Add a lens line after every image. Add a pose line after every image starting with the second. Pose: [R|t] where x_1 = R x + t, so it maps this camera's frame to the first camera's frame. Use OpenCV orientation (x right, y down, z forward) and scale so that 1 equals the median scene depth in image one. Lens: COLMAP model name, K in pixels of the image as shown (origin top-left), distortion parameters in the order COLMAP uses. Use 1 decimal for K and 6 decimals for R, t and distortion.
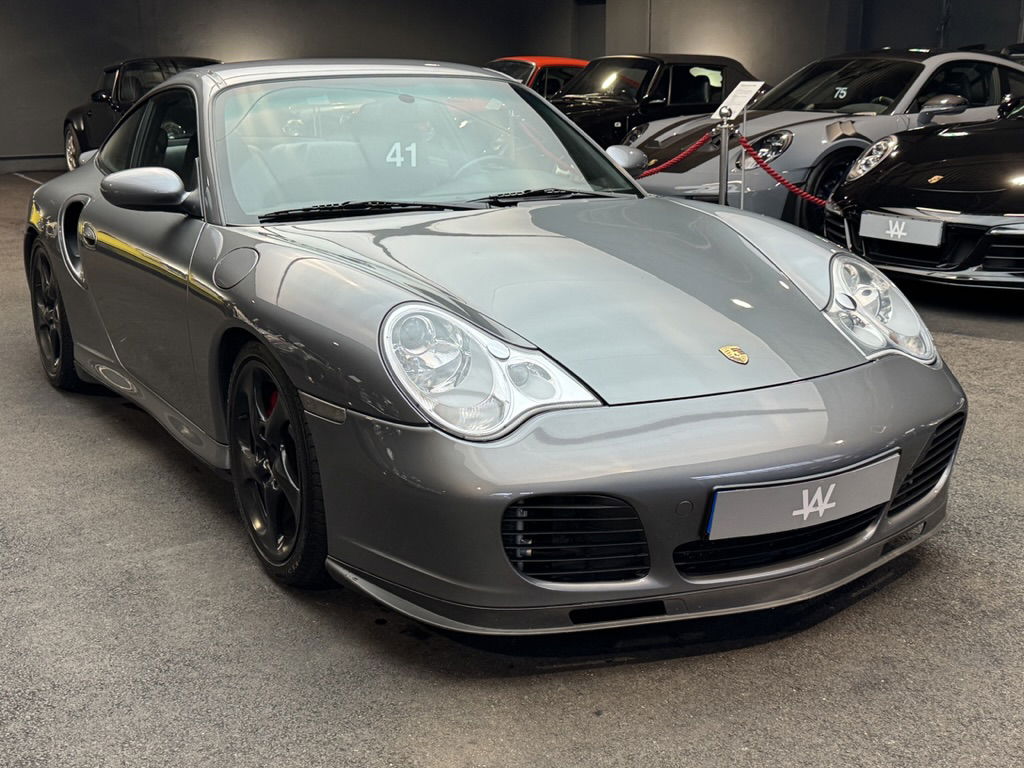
lens RADIAL K [[1266.6, 0, 506.2], [0, 1266.6, 381.6], [0, 0, 1]] dist [0.098842, 0.000000]
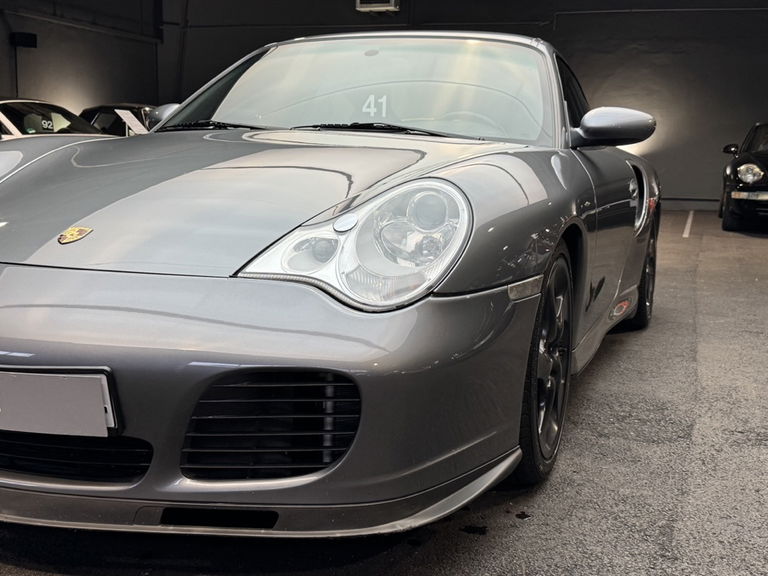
lens RADIAL K [[949.9, 0, 395.2], [0, 949.9, 283.0], [0, 0, 1]] dist [0.098842, 0.000000]
pose [[0.653881, 0.130317, -0.745290, 0.783728], [-0.217264, 0.975908, -0.019976, -0.022416], [0.724732, 0.174987, 0.666441, 0.681339]]
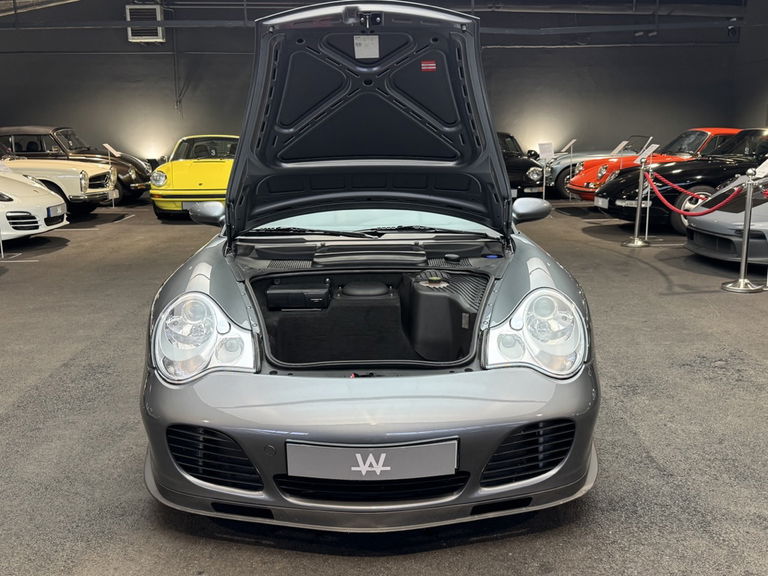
lens RADIAL K [[753.0, 0, 385.8], [0, 753.0, 284.7], [0, 0, 1]] dist [0.077328, 0.000000]
pose [[0.876764, 0.098083, -0.470813, 0.559016], [-0.117936, 0.992939, -0.012768, -0.082299], [0.466237, 0.066720, 0.882140, 0.231274]]
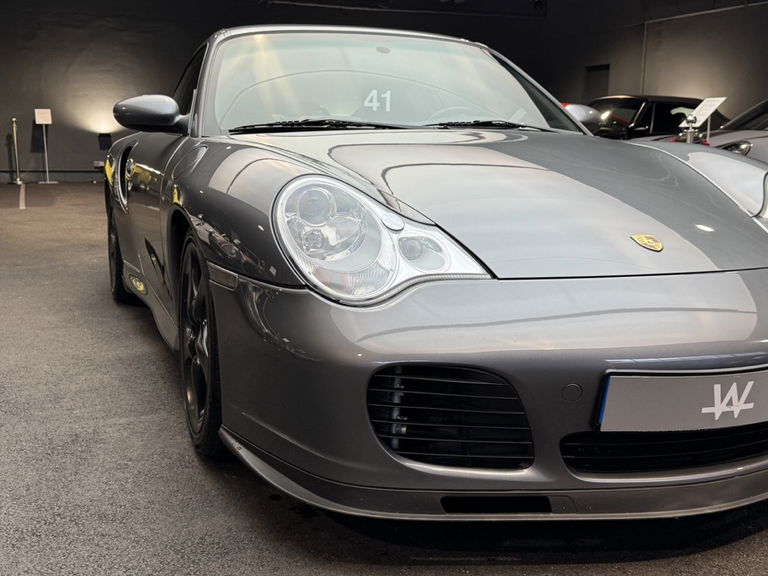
lens RADIAL K [[899.4, 0, 380.3], [0, 899.4, 287.6], [0, 0, 1]] dist [0.082864, 0.000000]
pose [[0.983760, 0.050119, -0.172347, 0.096674], [-0.063443, 0.995335, -0.072689, 0.069262], [0.167900, 0.082442, 0.982351, 0.292807]]
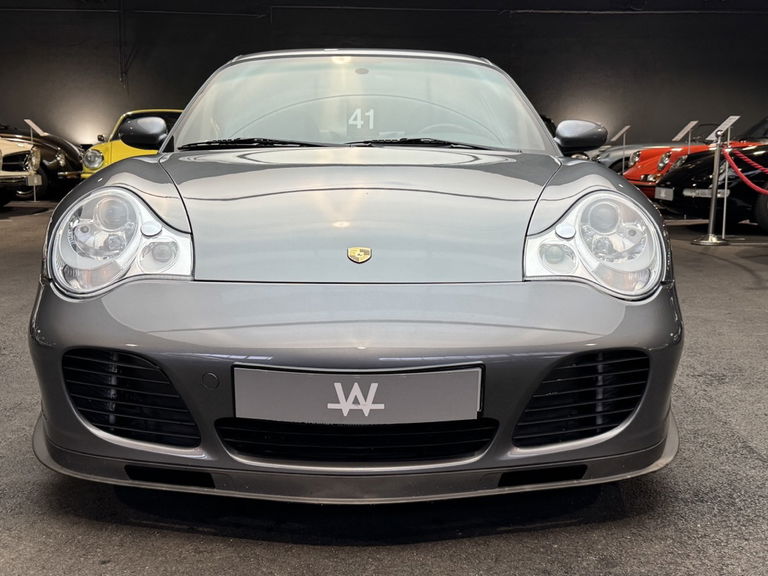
lens RADIAL K [[949.9, 0, 389.2], [0, 949.9, 287.4], [0, 0, 1]] dist [0.098842, 0.000000]
pose [[0.877305, 0.088381, -0.471725, 0.531318], [-0.133154, 0.989134, -0.062316, 0.046402], [0.461092, 0.117482, 0.879541, 0.325117]]
